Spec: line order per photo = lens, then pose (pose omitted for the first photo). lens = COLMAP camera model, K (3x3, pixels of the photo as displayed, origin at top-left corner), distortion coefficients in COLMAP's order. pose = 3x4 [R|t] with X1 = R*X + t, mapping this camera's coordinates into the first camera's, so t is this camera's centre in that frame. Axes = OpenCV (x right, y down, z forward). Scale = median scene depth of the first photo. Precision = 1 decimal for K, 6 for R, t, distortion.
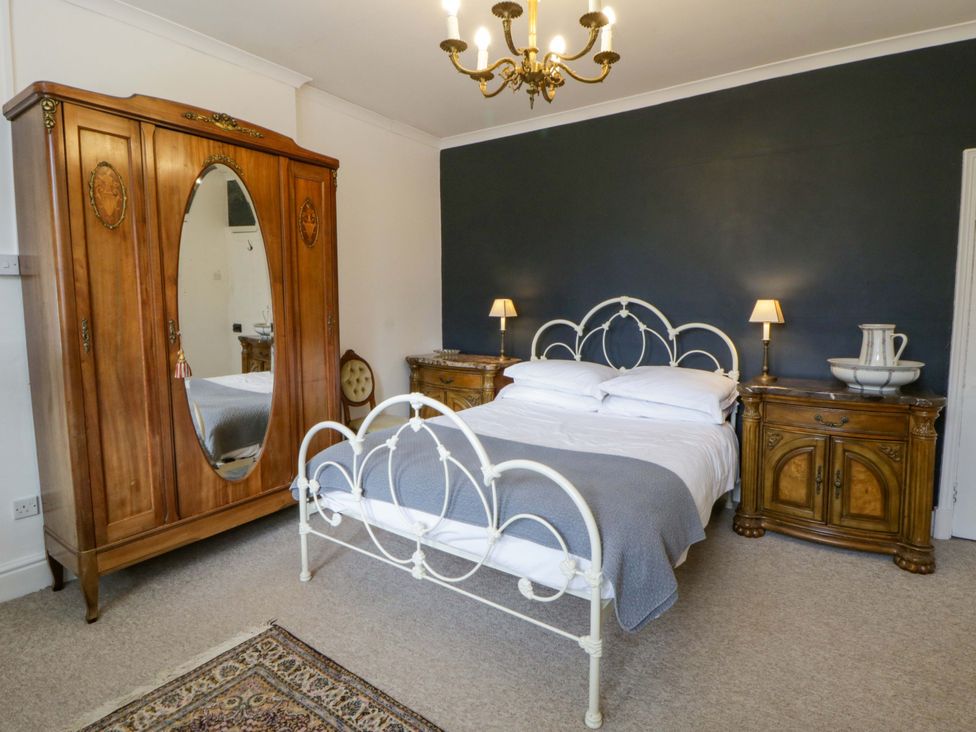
lens RADIAL K [[516.7, 0, 500.3], [0, 516.7, 361.6], [0, 0, 1]] dist [0.020737, -0.021394]
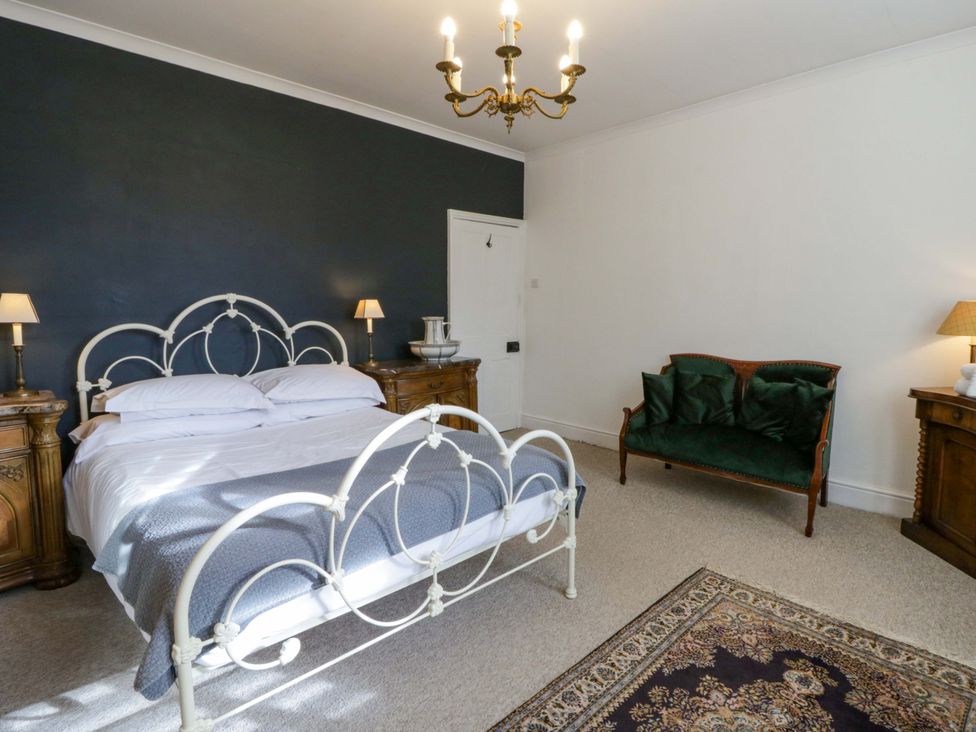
lens RADIAL K [[516.7, 0, 500.3], [0, 516.7, 361.6], [0, 0, 1]] dist [0.020737, -0.021394]
pose [[0.190434, -0.109538, 0.975570, -0.702157], [0.103567, 0.990452, 0.090993, -0.058260], [-0.976222, 0.083709, 0.199960, 0.499980]]
